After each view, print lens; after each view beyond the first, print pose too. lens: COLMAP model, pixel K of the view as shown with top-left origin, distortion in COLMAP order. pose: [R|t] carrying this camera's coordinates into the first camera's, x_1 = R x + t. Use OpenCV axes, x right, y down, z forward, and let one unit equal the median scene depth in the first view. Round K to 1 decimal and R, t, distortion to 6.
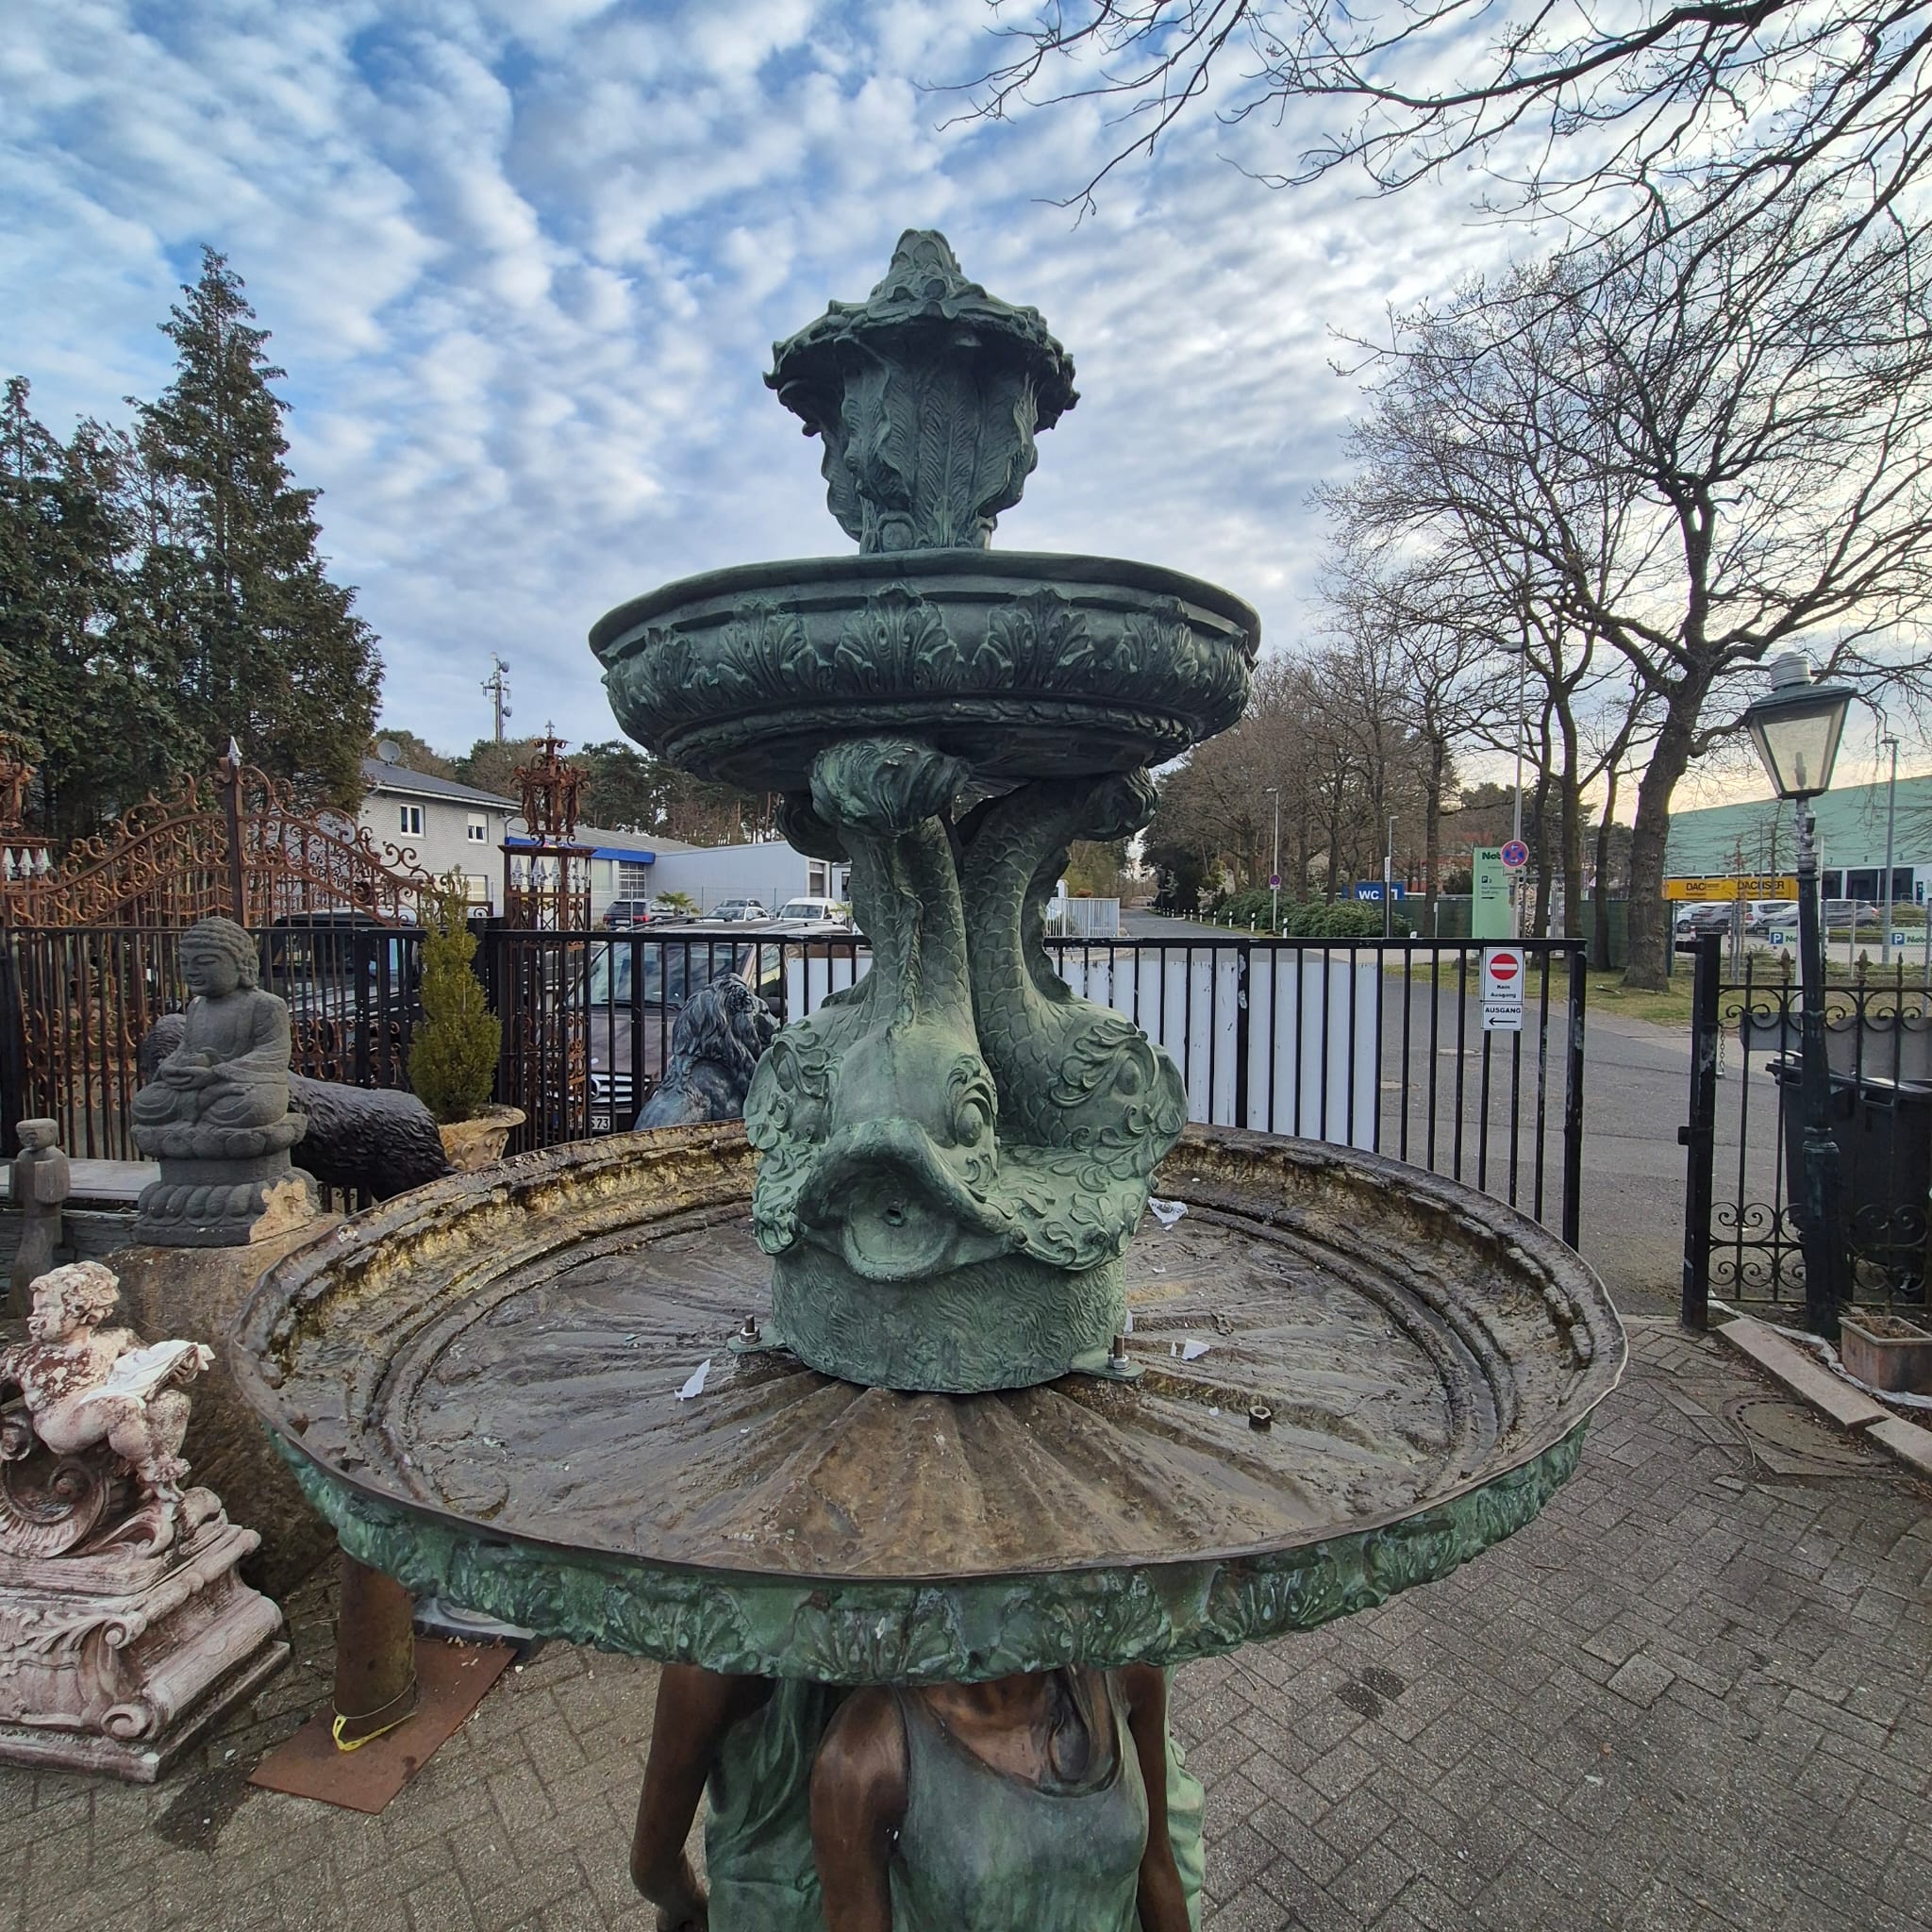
lens RADIAL K [[1051.7, 0, 964.9], [0, 1051.7, 954.6], [0, 0, 1]] dist [0.003711, -0.000777]
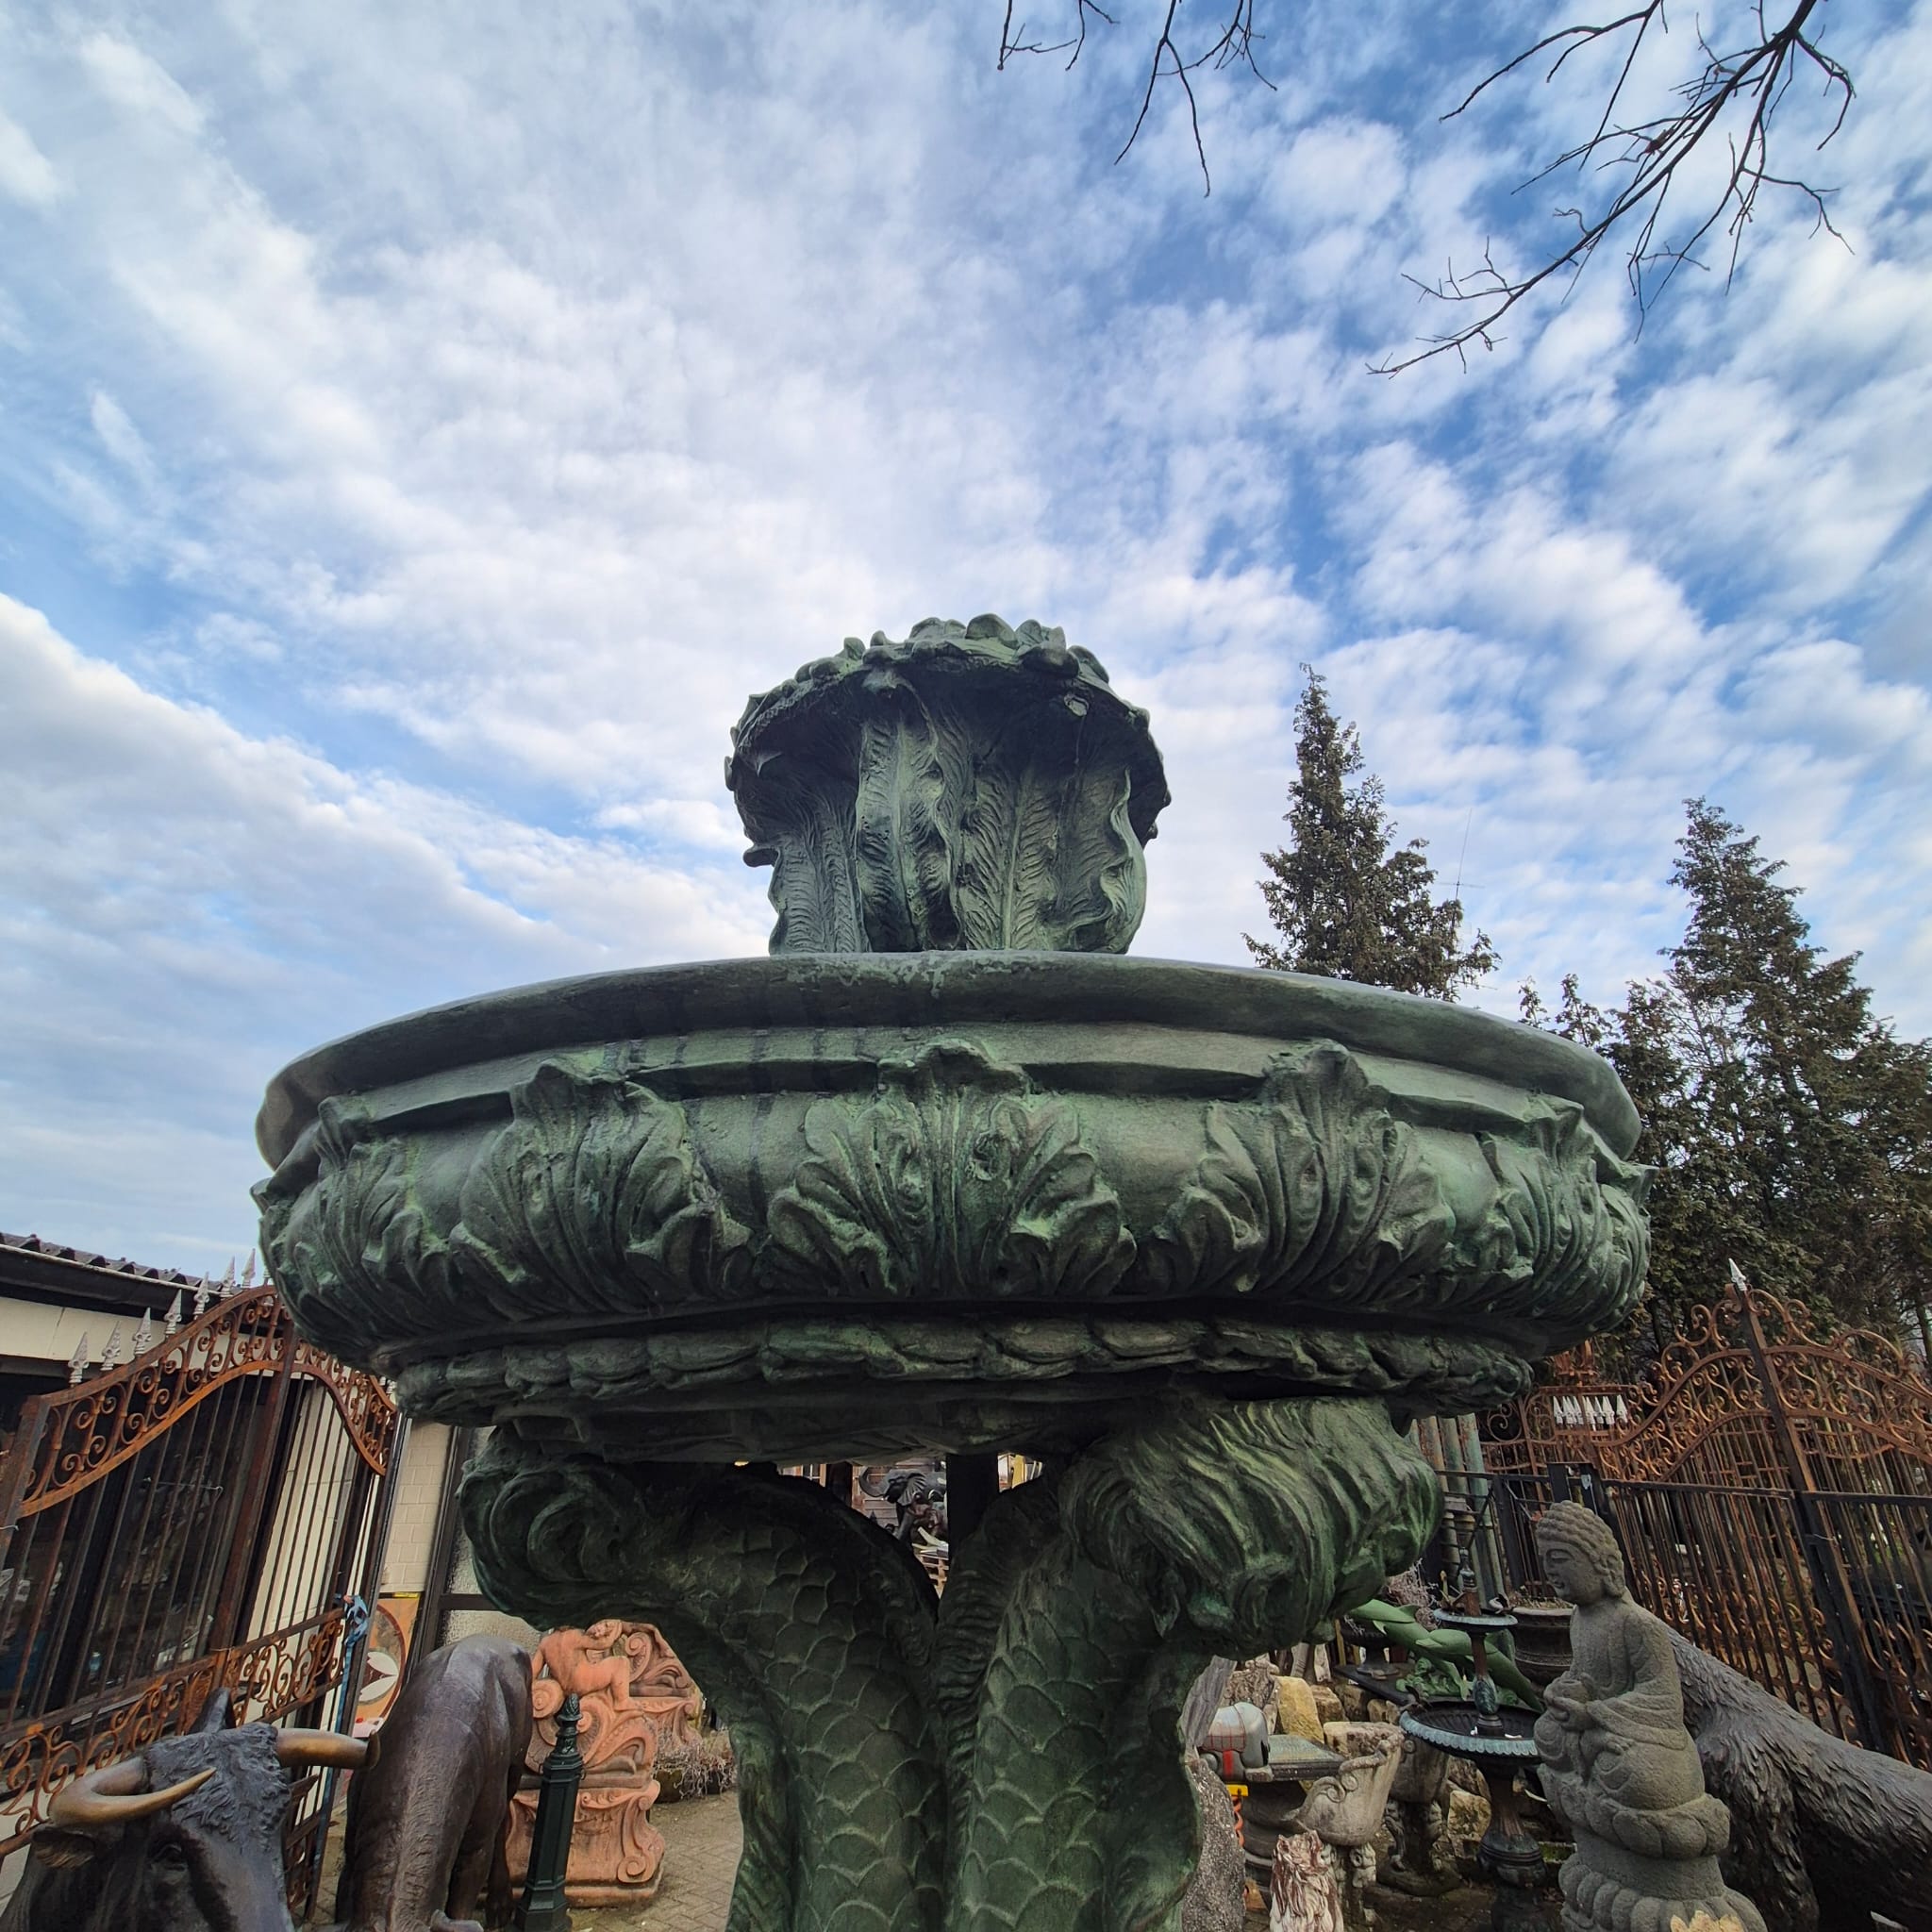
lens RADIAL K [[1051.7, 0, 964.9], [0, 1051.7, 954.6], [0, 0, 1]] dist [0.003711, -0.000777]
pose [[0.225853, -0.408938, -0.884172, 0.104048], [-0.038739, 0.903136, -0.427604, -0.034645], [0.973391, 0.130827, 0.188134, 0.183097]]
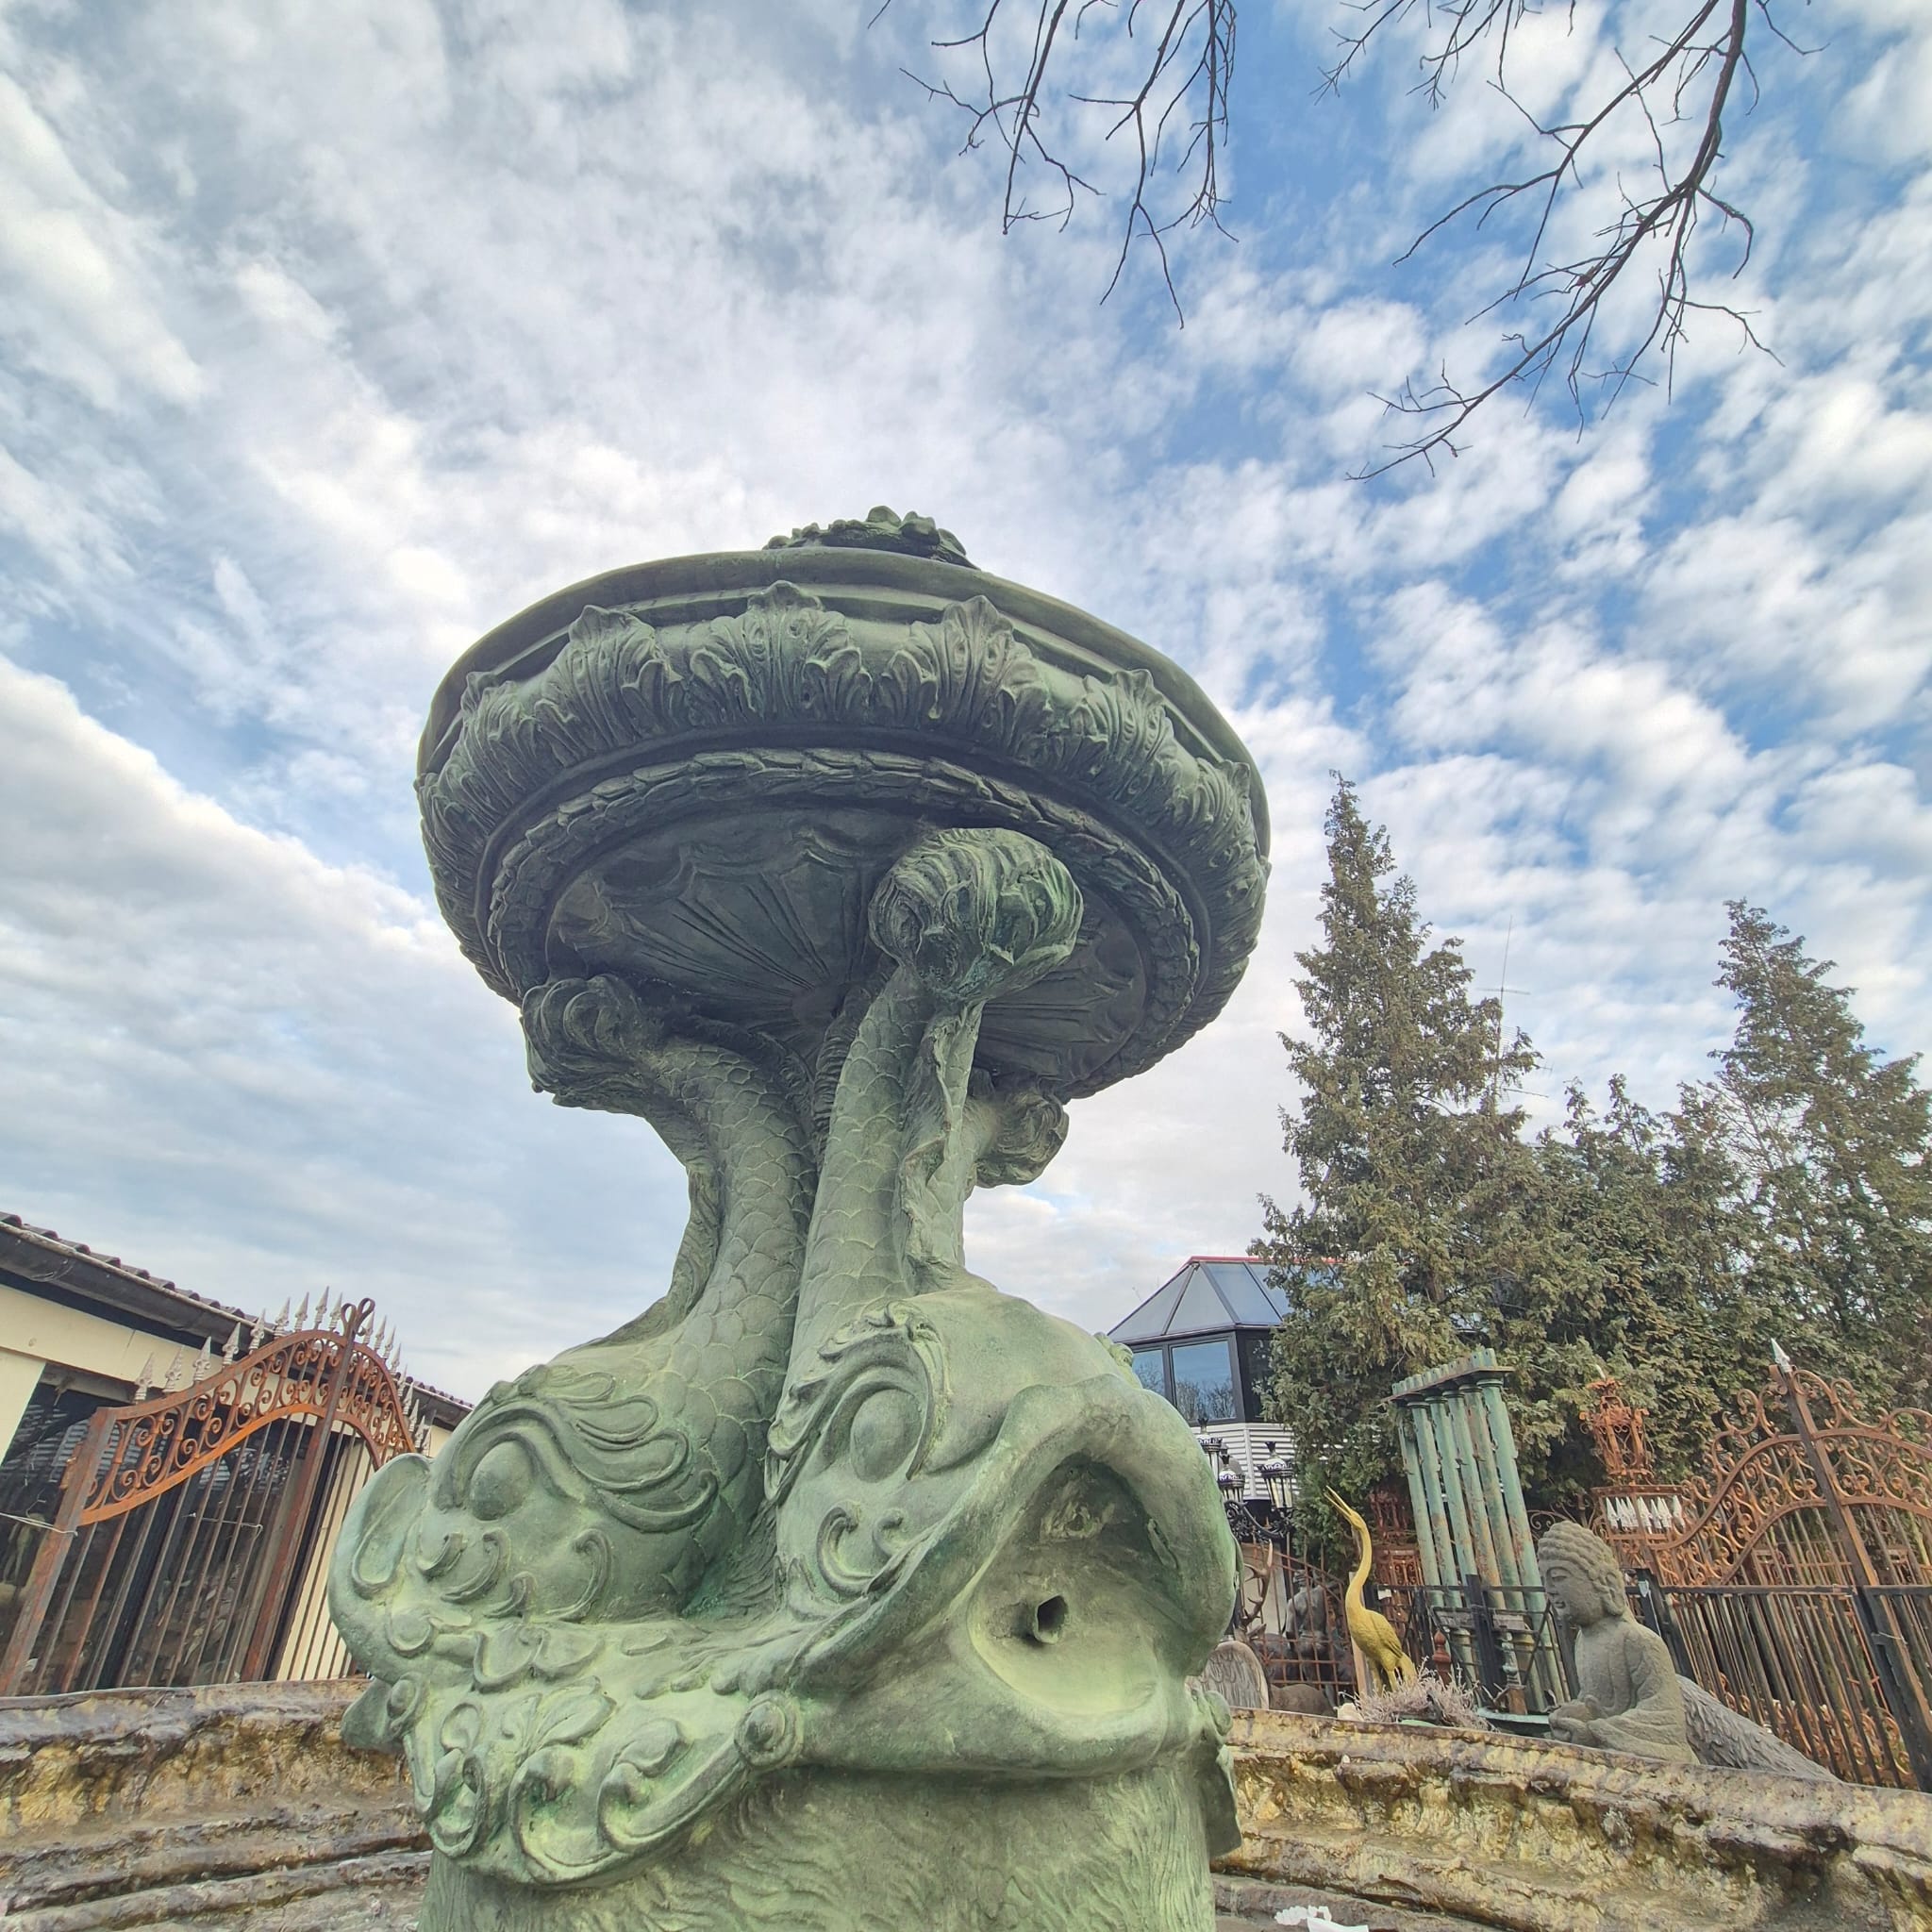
lens RADIAL K [[1051.7, 0, 964.9], [0, 1051.7, 954.6], [0, 0, 1]] dist [0.003711, -0.000777]
pose [[0.190222, -0.503715, -0.842667, 0.131600], [-0.061619, 0.850521, -0.522319, 0.036666], [0.979805, 0.151281, 0.130750, 0.203582]]
